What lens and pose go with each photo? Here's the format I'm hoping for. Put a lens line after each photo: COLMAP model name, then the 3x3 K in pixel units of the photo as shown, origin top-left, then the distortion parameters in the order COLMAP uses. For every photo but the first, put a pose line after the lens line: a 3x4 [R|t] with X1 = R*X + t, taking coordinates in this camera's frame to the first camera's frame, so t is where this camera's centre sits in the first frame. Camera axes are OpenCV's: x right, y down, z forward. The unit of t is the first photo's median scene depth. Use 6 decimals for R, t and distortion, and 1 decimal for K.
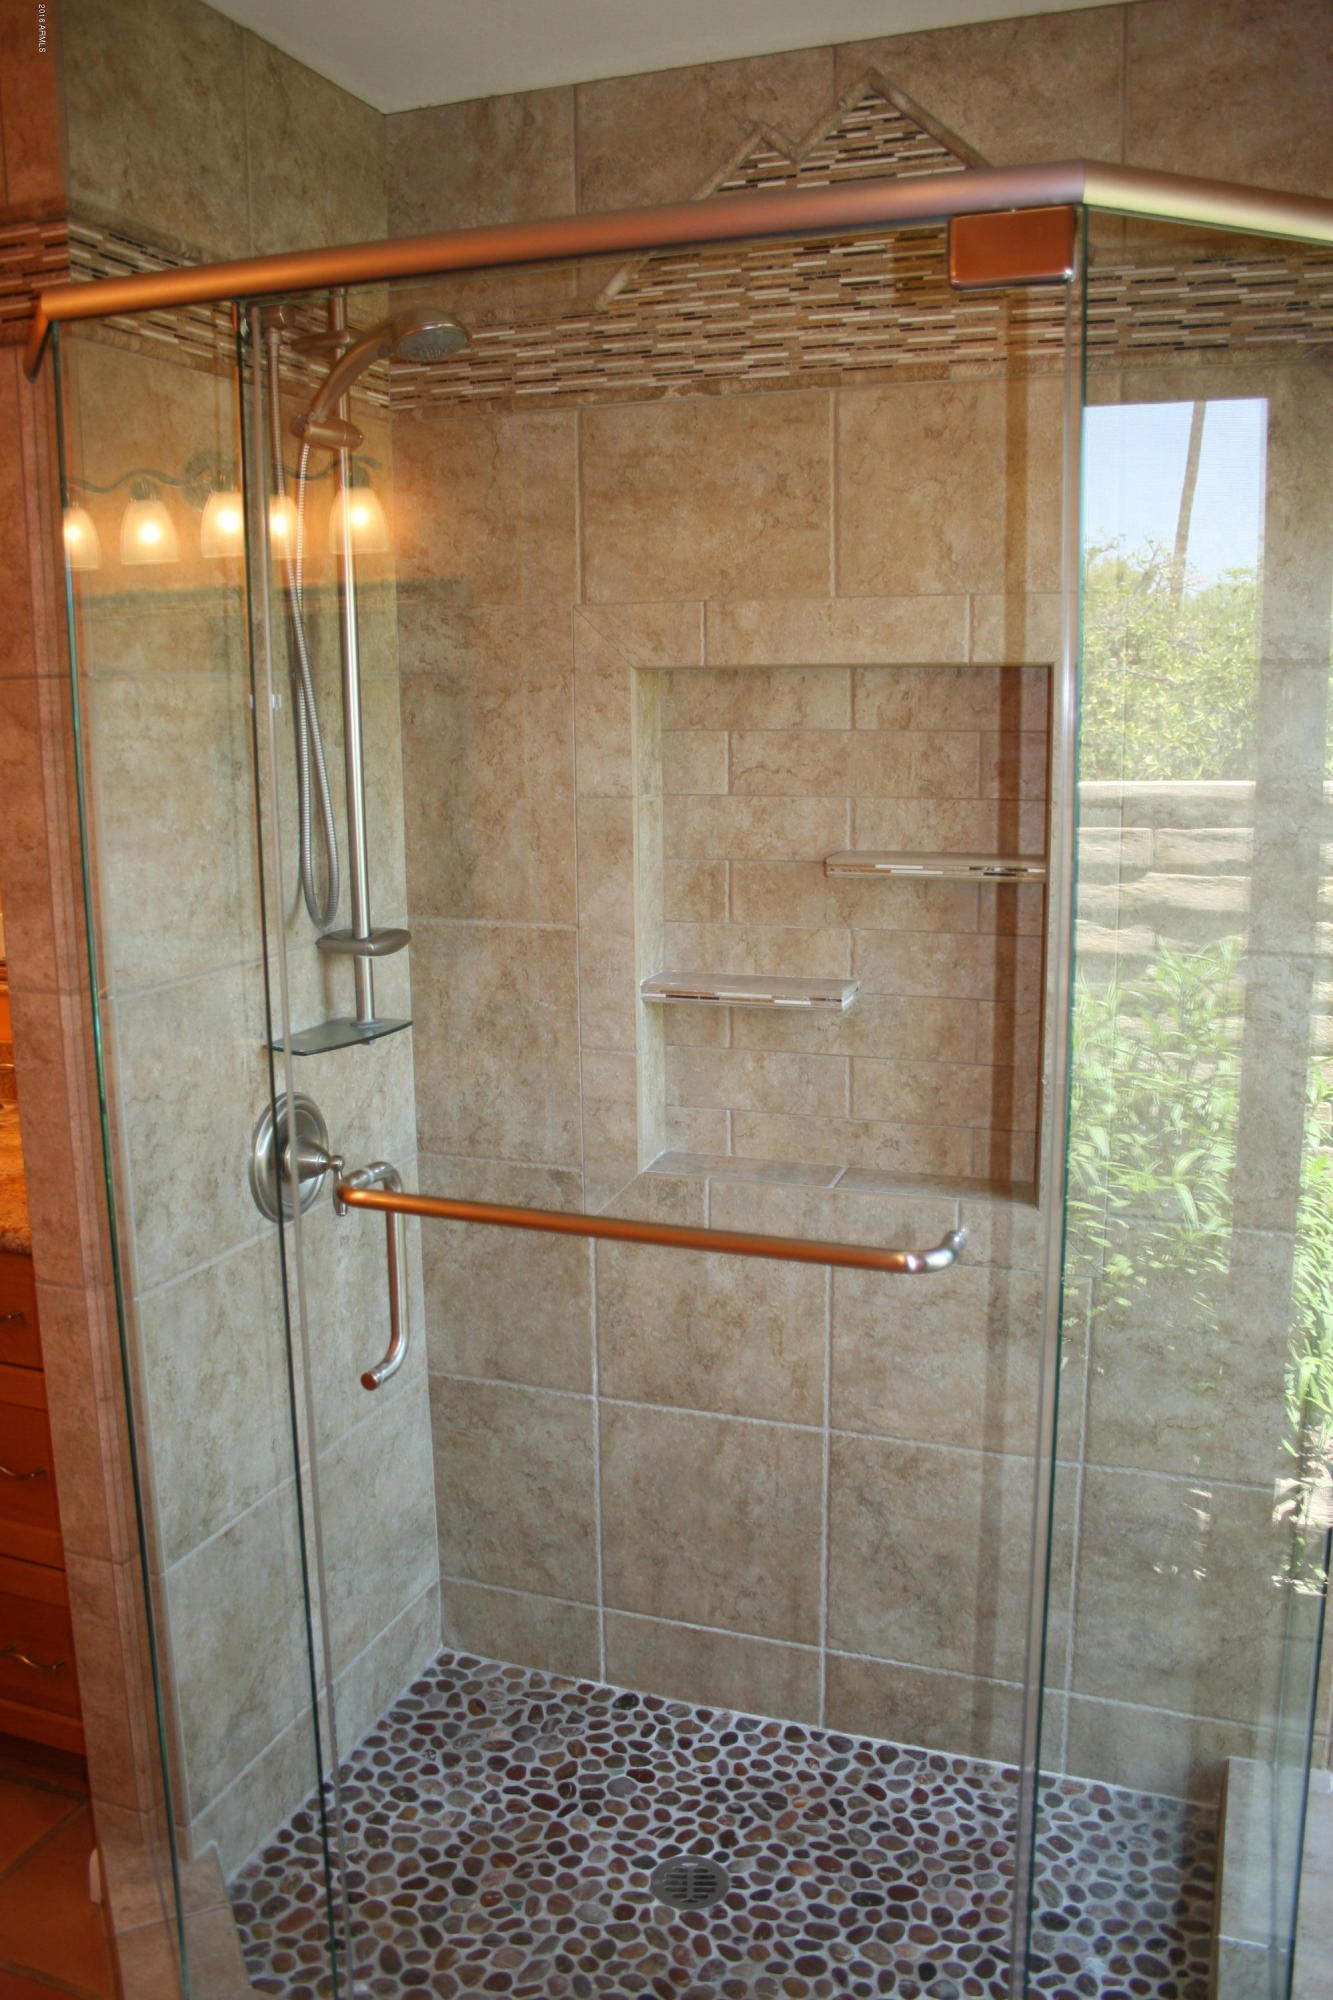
lens RADIAL K [[1645.7, 0, 667.0], [0, 1645.7, 1008.5], [0, 0, 1]] dist [-0.148547, 0.126025]
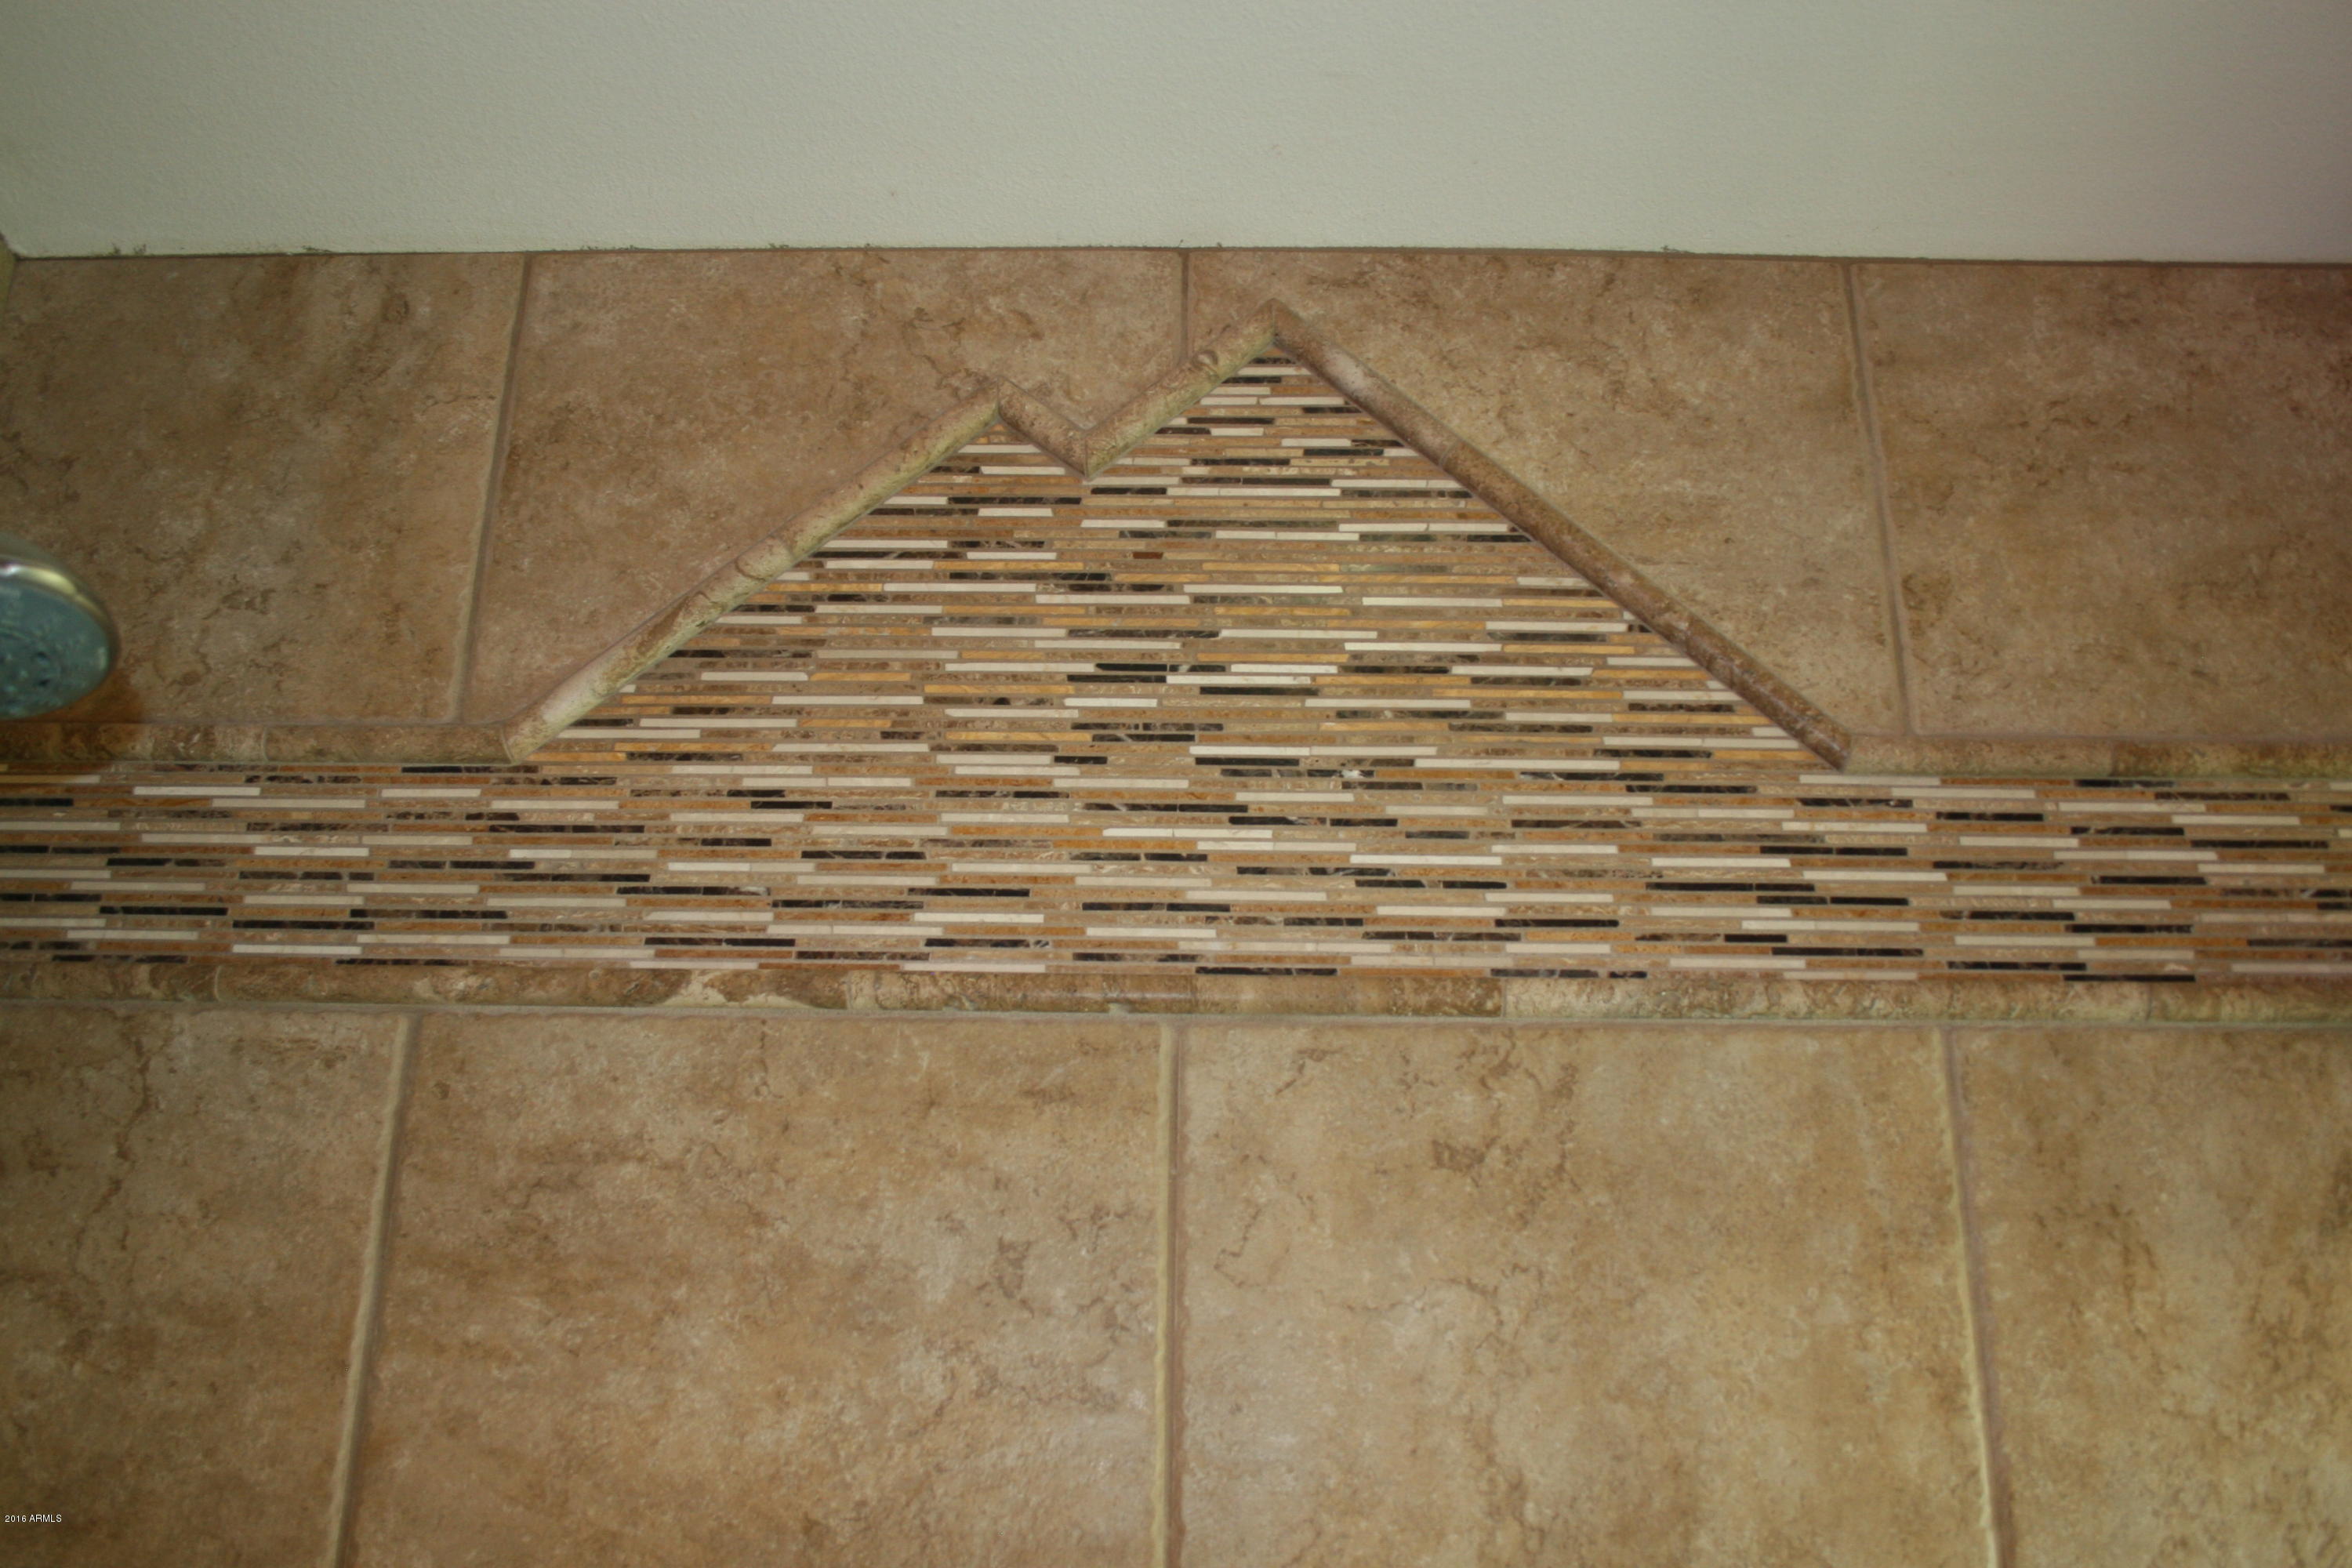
lens RADIAL K [[2188.3, 0, 1172.2], [0, 2188.3, 772.7], [0, 0, 1]] dist [-0.091091, 0.000000]
pose [[0.940350, 0.145678, 0.307441, -0.055583], [0.040127, 0.849882, -0.525442, -0.176677], [-0.337834, 0.506436, 0.793341, 0.592507]]
